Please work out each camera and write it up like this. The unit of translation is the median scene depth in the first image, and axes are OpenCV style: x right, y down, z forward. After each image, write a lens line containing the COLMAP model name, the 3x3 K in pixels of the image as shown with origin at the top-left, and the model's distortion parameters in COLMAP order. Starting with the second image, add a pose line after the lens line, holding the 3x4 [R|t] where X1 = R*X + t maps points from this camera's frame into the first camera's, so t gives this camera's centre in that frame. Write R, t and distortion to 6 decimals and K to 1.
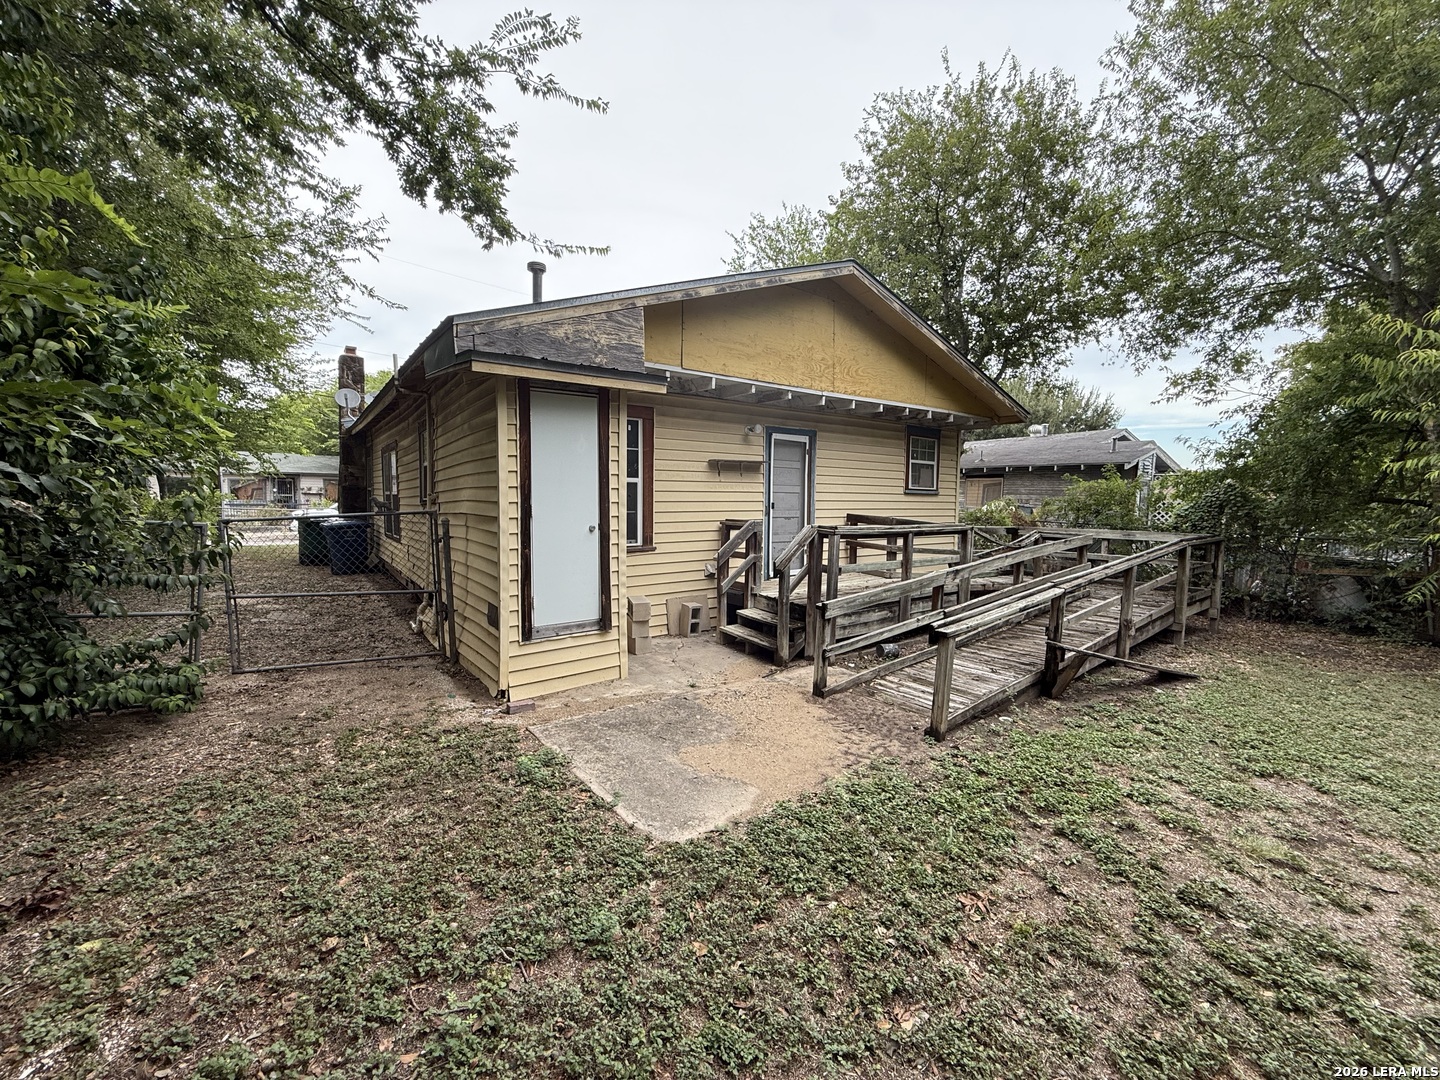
lens RADIAL K [[569.9, 0, 715.1], [0, 569.9, 538.4], [0, 0, 1]] dist [0.002804, -0.000717]
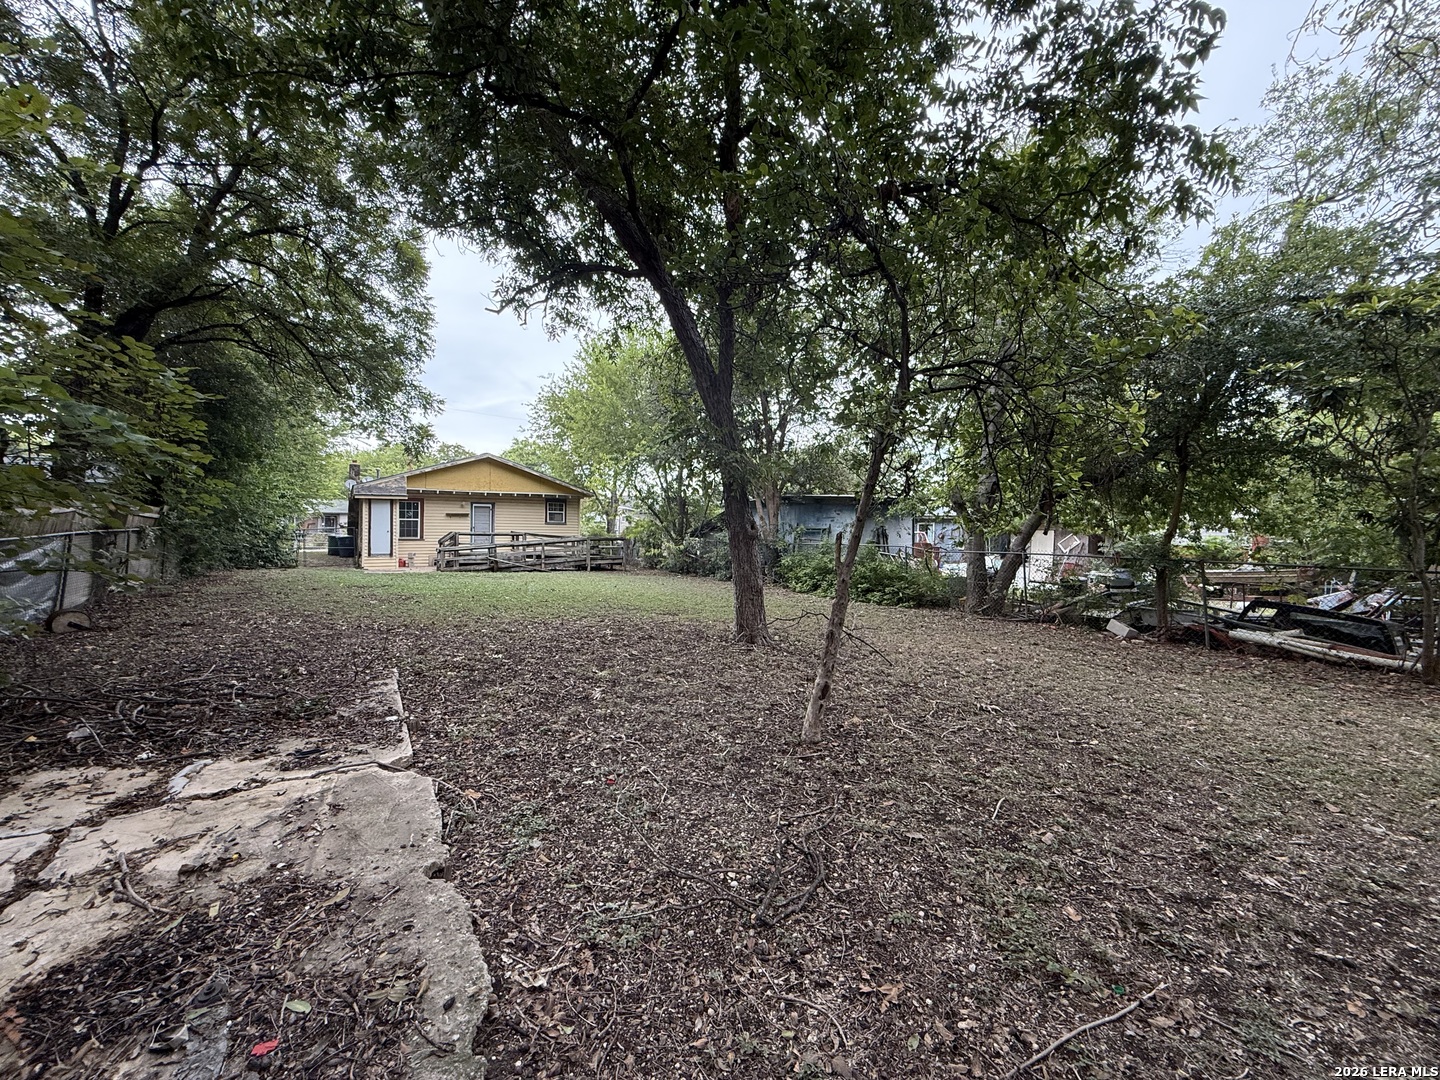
lens RADIAL K [[569.9, 0, 715.1], [0, 569.9, 538.4], [0, 0, 1]] dist [0.002804, -0.000717]
pose [[0.998240, 0.002087, -0.059261, 1.801307], [-0.005681, 0.998149, -0.060544, 0.203122], [0.059025, 0.060774, 0.996405, -2.247908]]
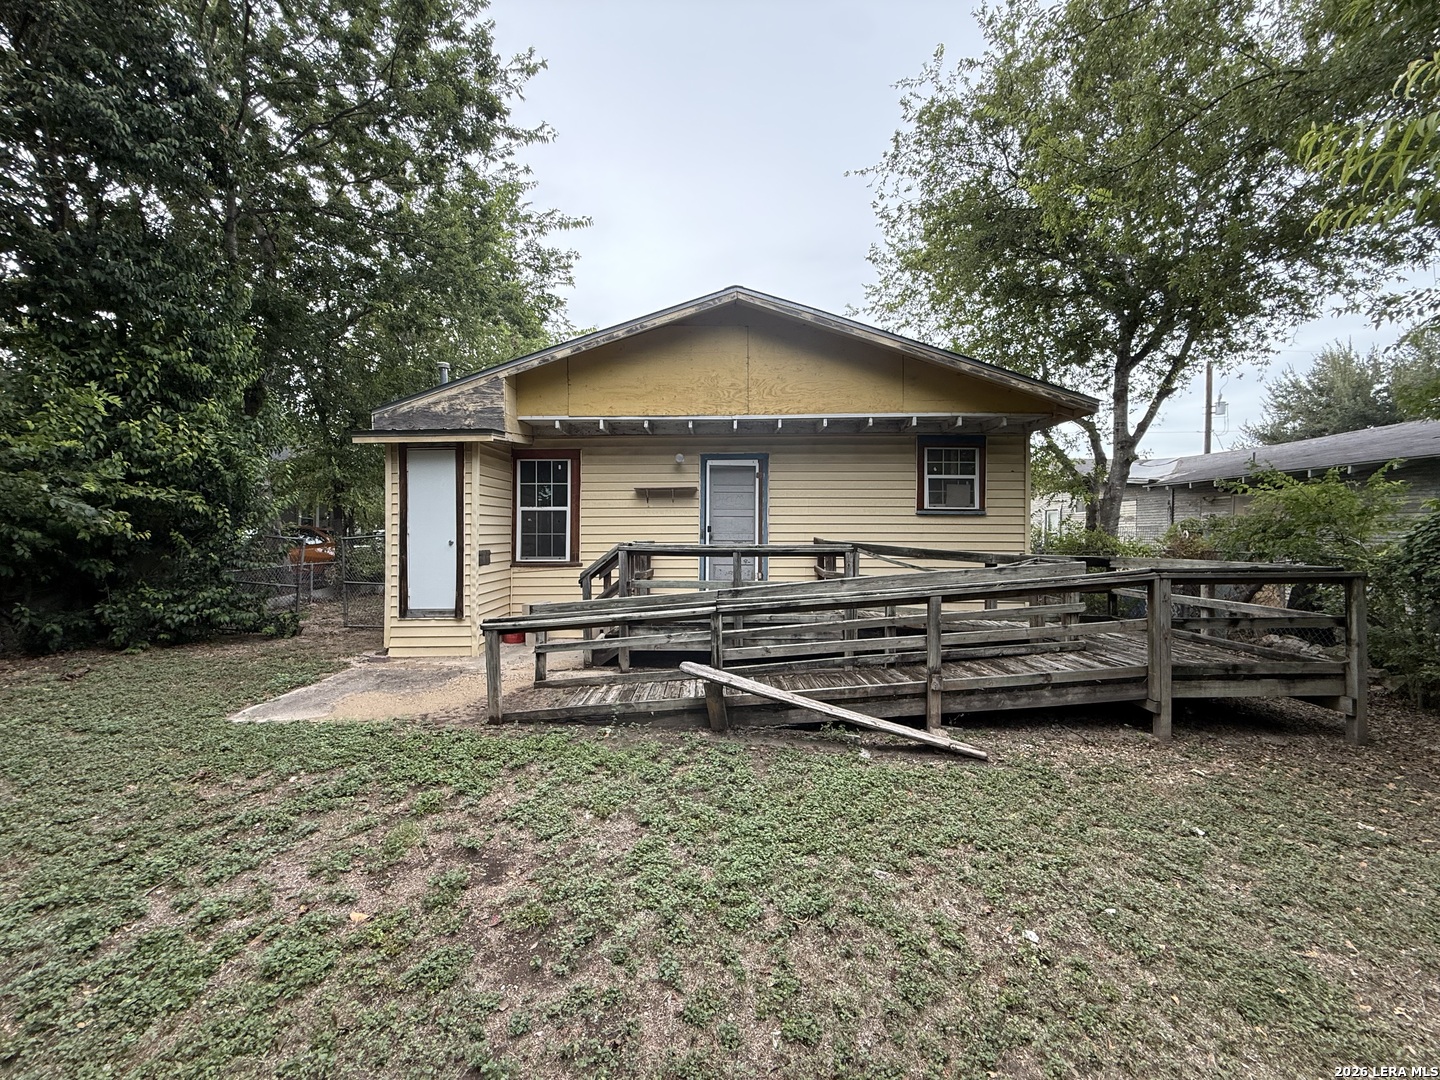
lens RADIAL K [[569.9, 0, 715.1], [0, 569.9, 538.4], [0, 0, 1]] dist [0.002804, -0.000717]
pose [[0.804873, -0.007742, -0.593397, 0.835236], [-0.033912, 0.997681, -0.059014, 0.024115], [0.592478, 0.067622, 0.802744, 0.194702]]
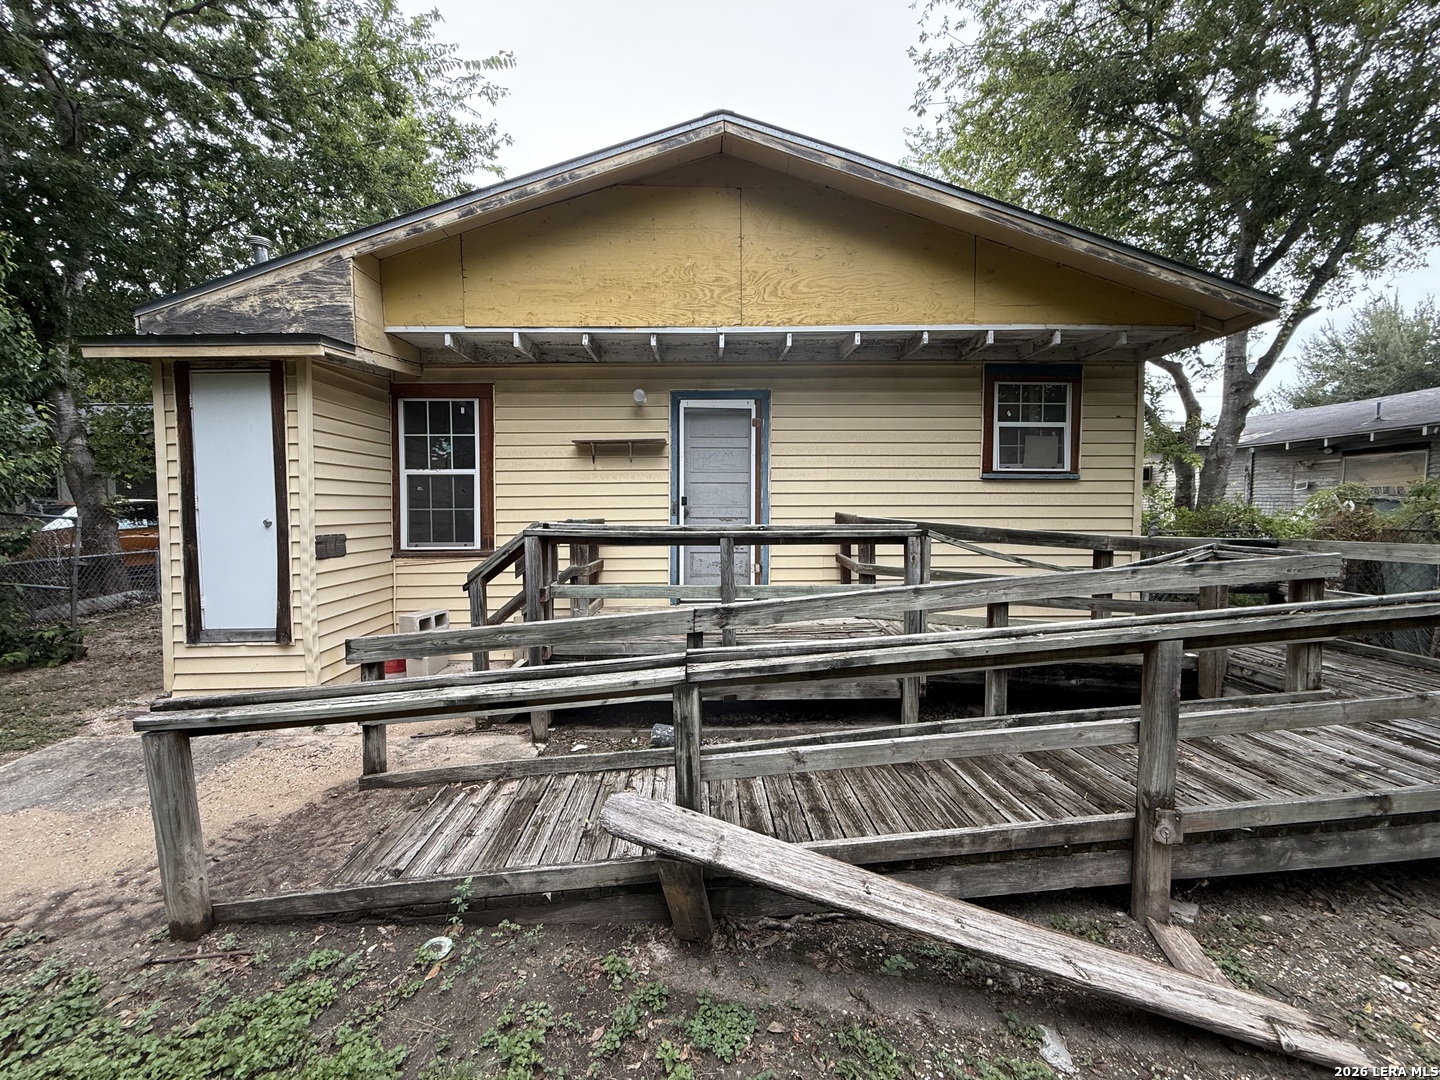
lens RADIAL K [[569.9, 0, 715.1], [0, 569.9, 538.4], [0, 0, 1]] dist [0.002804, -0.000717]
pose [[0.822033, 0.012531, -0.569302, 0.621280], [-0.028016, 0.999437, -0.018455, 0.002041], [0.568750, 0.031120, 0.821922, 0.497793]]
